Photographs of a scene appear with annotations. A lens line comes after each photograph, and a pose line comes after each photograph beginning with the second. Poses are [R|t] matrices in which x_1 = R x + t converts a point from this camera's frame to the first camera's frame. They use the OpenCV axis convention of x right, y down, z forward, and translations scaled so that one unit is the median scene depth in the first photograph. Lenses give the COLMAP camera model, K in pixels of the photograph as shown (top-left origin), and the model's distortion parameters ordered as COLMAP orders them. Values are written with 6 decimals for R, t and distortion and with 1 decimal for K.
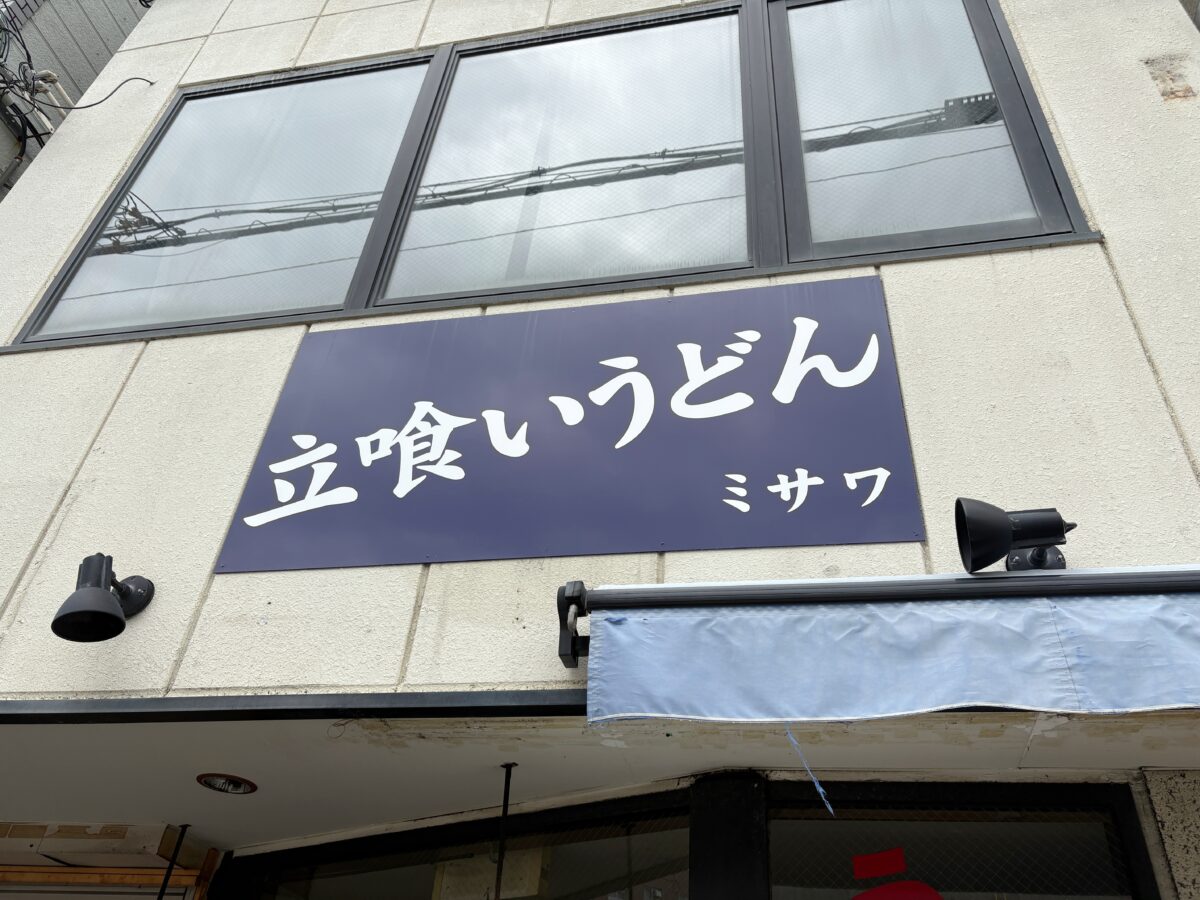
lens RADIAL K [[922.2, 0, 599.1], [0, 922.2, 430.6], [0, 0, 1]] dist [0.055069, -0.073363]
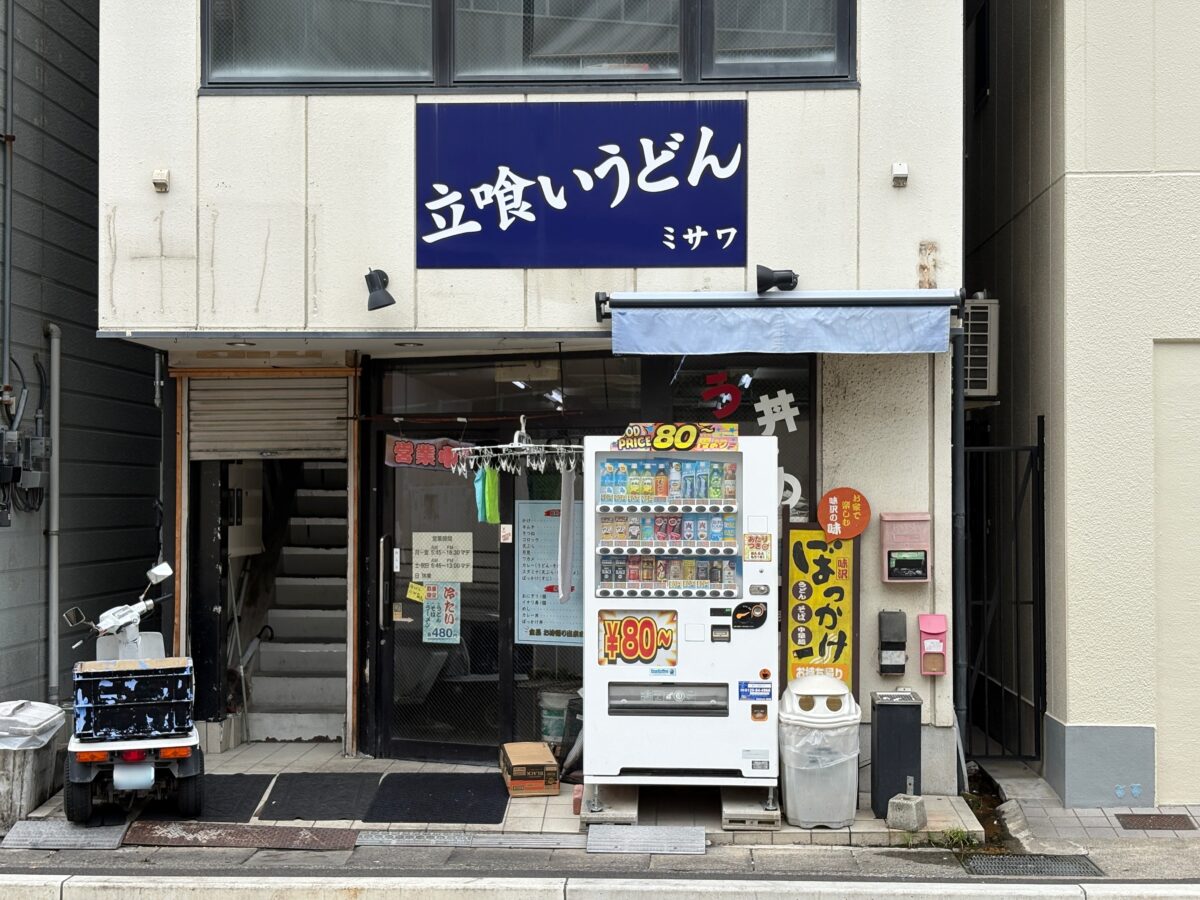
lens RADIAL K [[1818.3, 0, 600.0], [0, 1818.3, 450.0], [0, 0, 1]] dist [-0.007080, -0.010634]
pose [[0.986434, -0.062199, 0.151922, -0.630415], [-0.043002, 0.795225, 0.604788, -1.923965], [-0.158429, -0.603116, 0.781762, -2.389996]]
